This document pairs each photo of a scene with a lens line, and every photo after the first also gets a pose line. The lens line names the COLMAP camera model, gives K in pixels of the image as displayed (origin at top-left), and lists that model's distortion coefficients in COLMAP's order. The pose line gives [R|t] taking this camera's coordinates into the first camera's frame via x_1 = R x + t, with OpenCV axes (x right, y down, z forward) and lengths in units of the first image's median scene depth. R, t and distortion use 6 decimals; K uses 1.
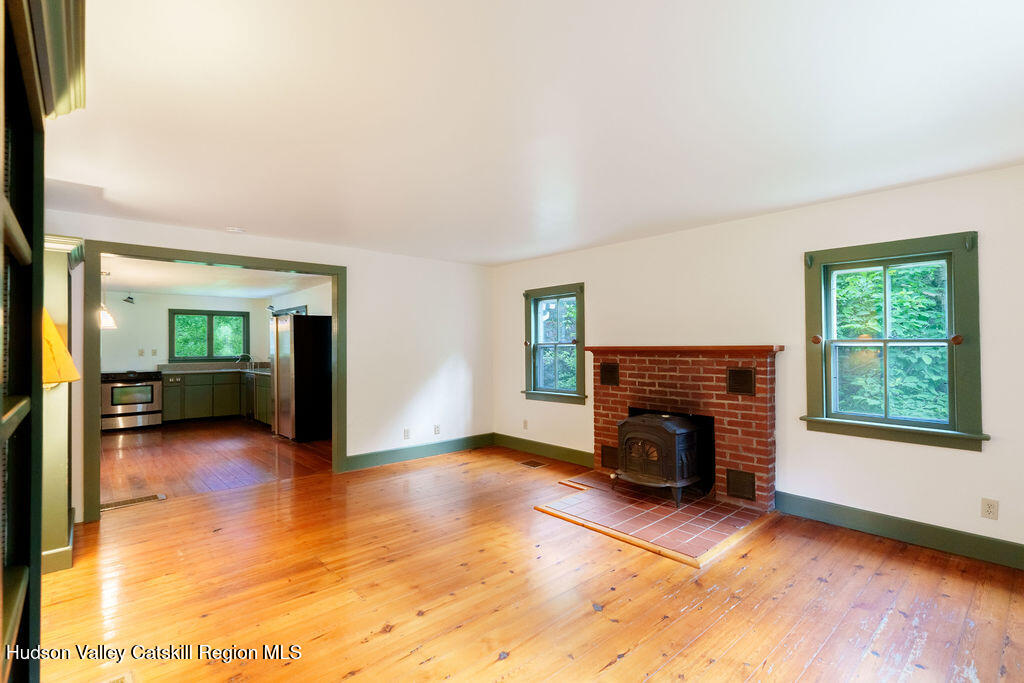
lens RADIAL K [[481.2, 0, 512.0], [0, 481.2, 341.5], [0, 0, 1]] dist [0.001197, 0.000192]
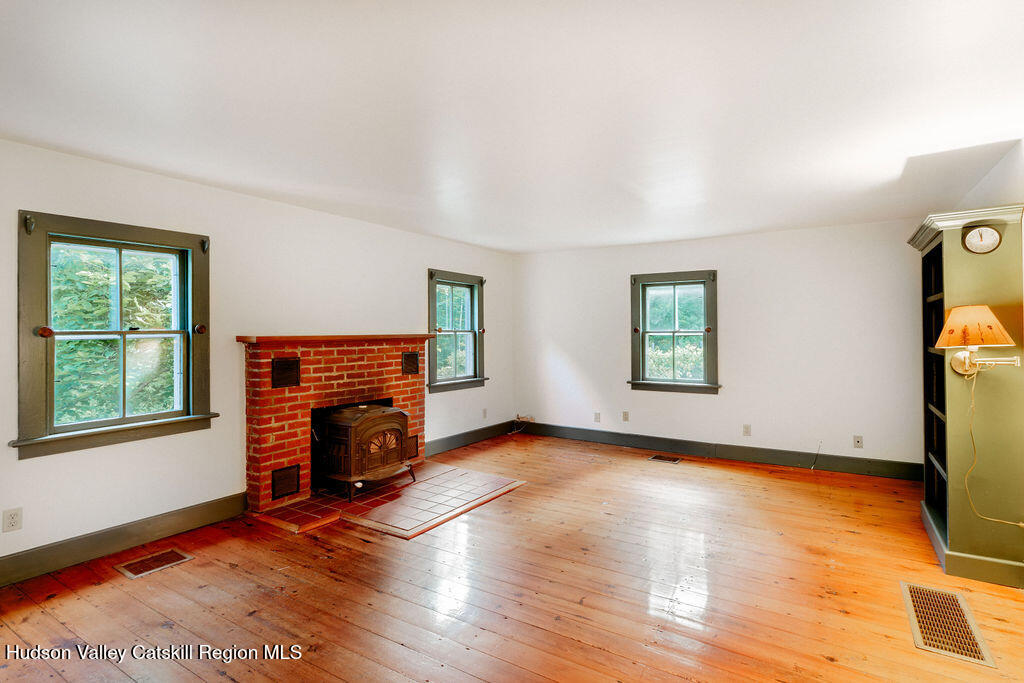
lens RADIAL K [[483.7, 0, 522.4], [0, 483.7, 337.4], [0, 0, 1]] dist [-0.000318, -0.000120]
pose [[-0.262591, -0.004212, 0.964898, -0.743306], [-0.001742, 0.999991, 0.003892, 0.010843], [-0.964906, -0.000659, -0.262595, 0.991319]]
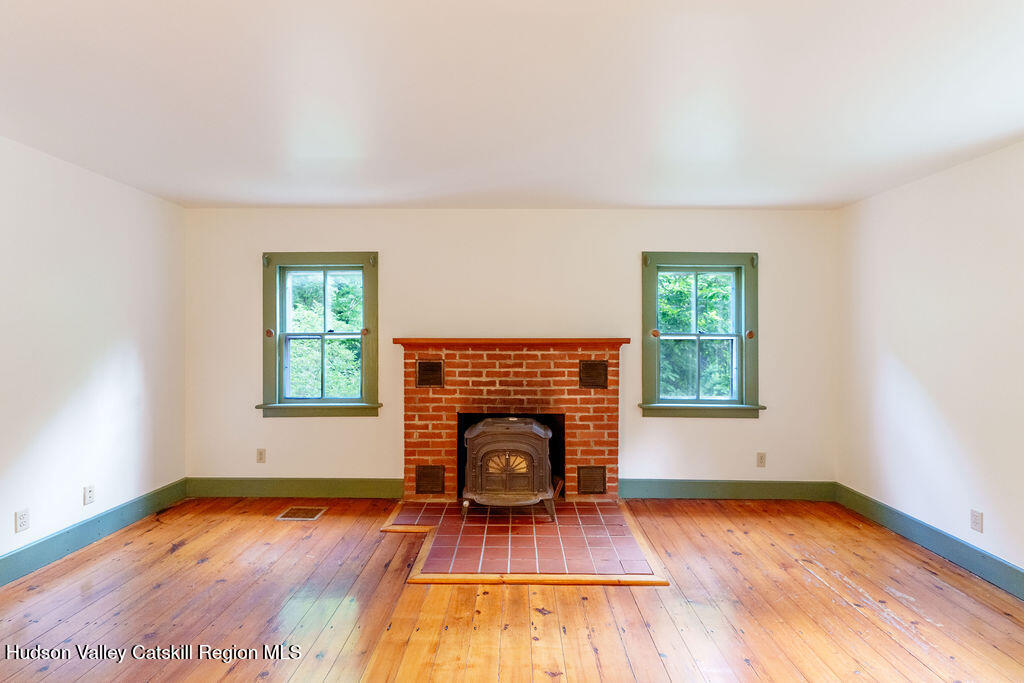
lens RADIAL K [[483.7, 0, 522.4], [0, 483.7, 337.4], [0, 0, 1]] dist [-0.000318, -0.000120]
pose [[0.664986, 0.006134, 0.746830, -0.336636], [-0.012380, 0.999919, 0.002811, 0.005770], [-0.746753, -0.011115, 0.665009, 0.430049]]
